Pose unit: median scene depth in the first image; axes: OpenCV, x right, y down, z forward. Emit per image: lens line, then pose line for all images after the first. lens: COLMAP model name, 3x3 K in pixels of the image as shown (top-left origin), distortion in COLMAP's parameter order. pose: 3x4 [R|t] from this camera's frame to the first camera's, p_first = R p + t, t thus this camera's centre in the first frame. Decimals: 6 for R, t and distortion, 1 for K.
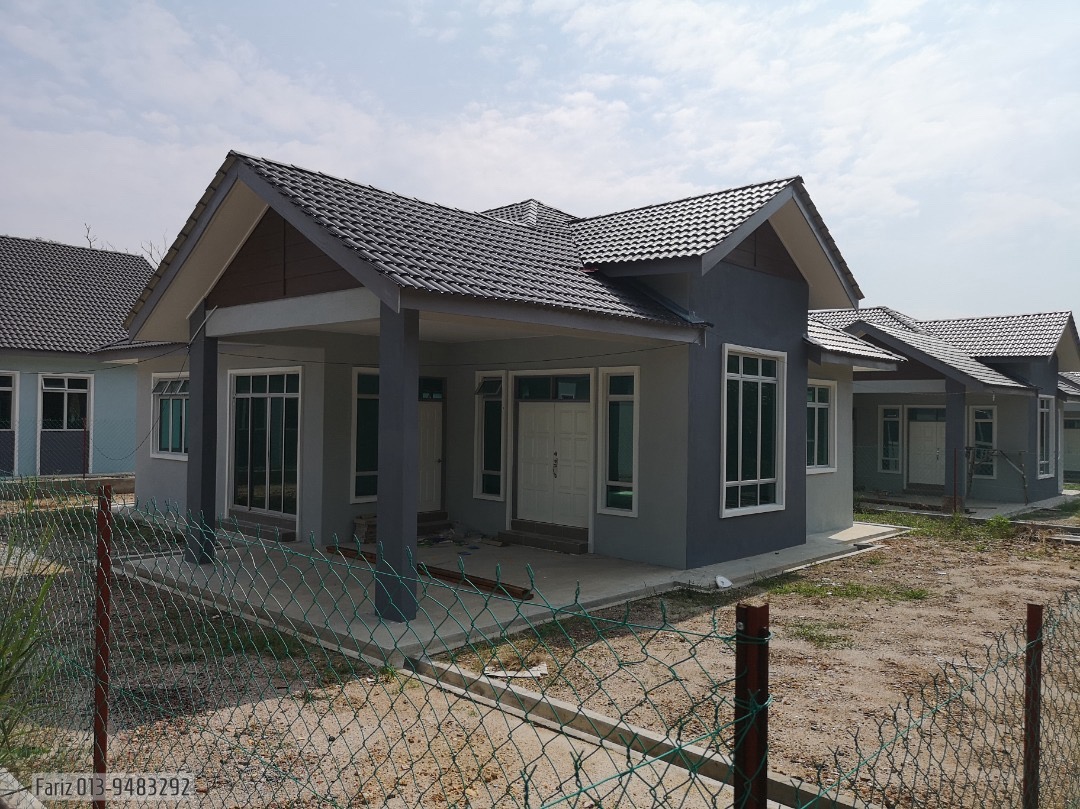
lens RADIAL K [[831.7, 0, 538.5], [0, 831.7, 399.0], [0, 0, 1]] dist [0.055391, -0.056051]
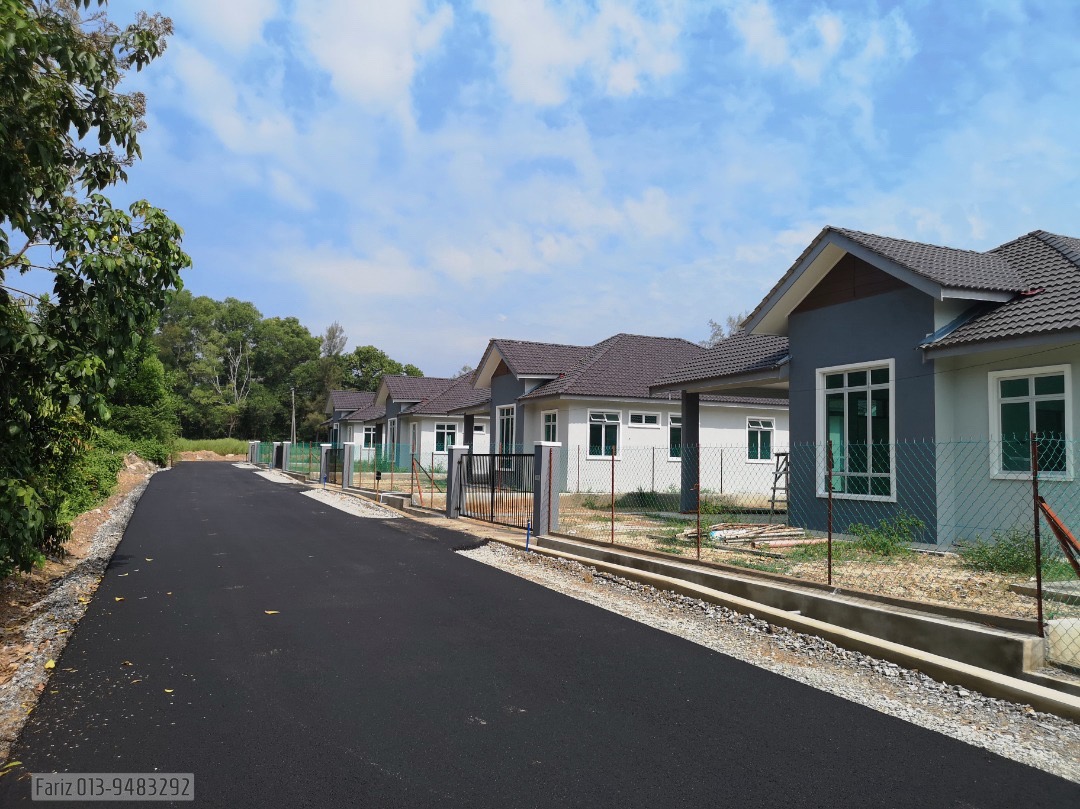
lens RADIAL K [[857.9, 0, 540.0], [0, 857.9, 404.5], [0, 0, 1]] dist [0.062667, -0.002592]
pose [[-0.387908, -0.080807, -0.918149, 1.575532], [-0.003106, 0.996258, -0.086369, 0.107099], [0.921693, -0.030651, -0.386707, 1.046057]]
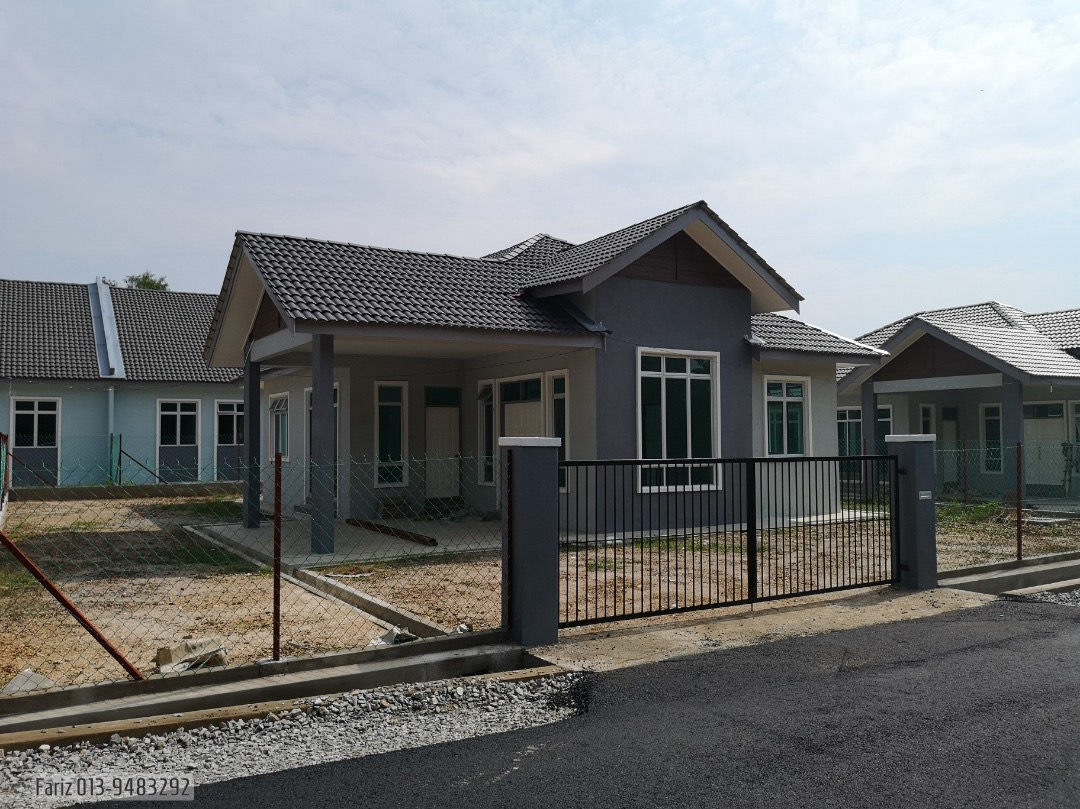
lens RADIAL K [[860.9, 0, 540.0], [0, 860.9, 404.5], [0, 0, 1]] dist [0.019332, -0.053481]
pose [[0.961527, -0.035042, -0.272467, 0.391873], [0.028916, 0.999231, -0.026467, 0.041218], [0.273185, 0.017570, 0.961801, -0.203672]]
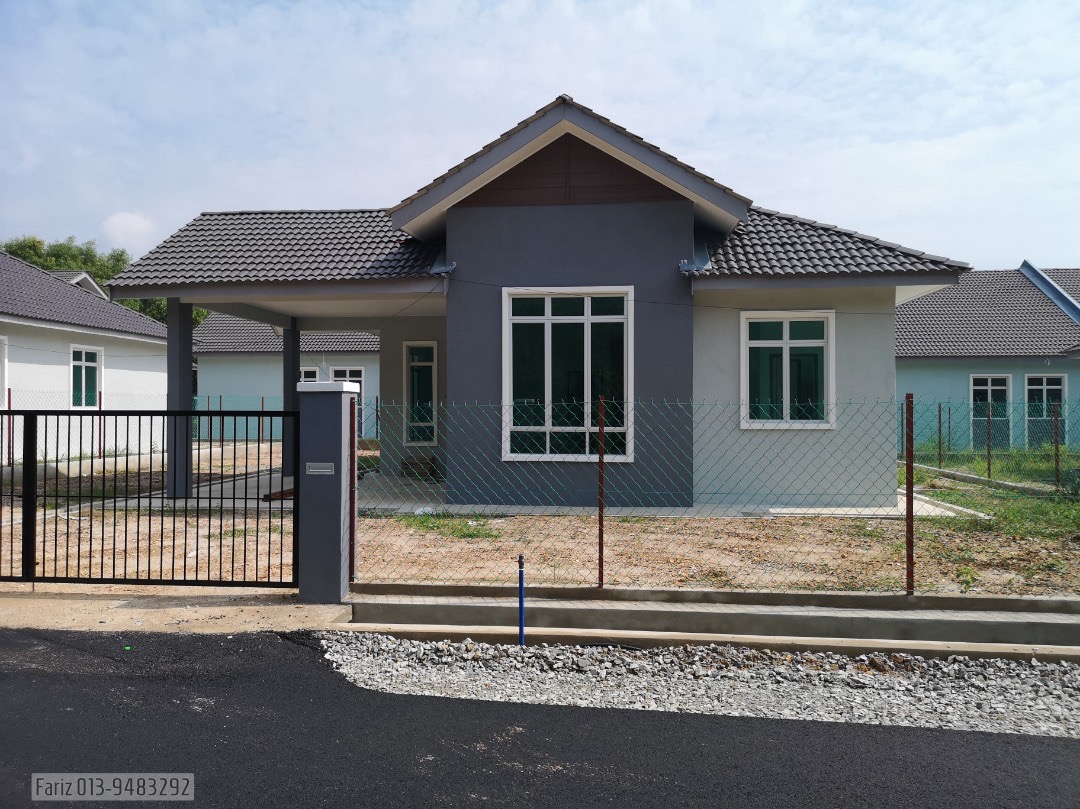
lens RADIAL K [[831.7, 0, 538.5], [0, 831.7, 399.0], [0, 0, 1]] dist [0.055391, -0.056051]
pose [[0.596511, -0.025117, -0.802212, 0.977264], [0.023039, 0.999634, -0.014166, 0.076931], [0.802274, -0.010032, 0.596871, 0.401225]]
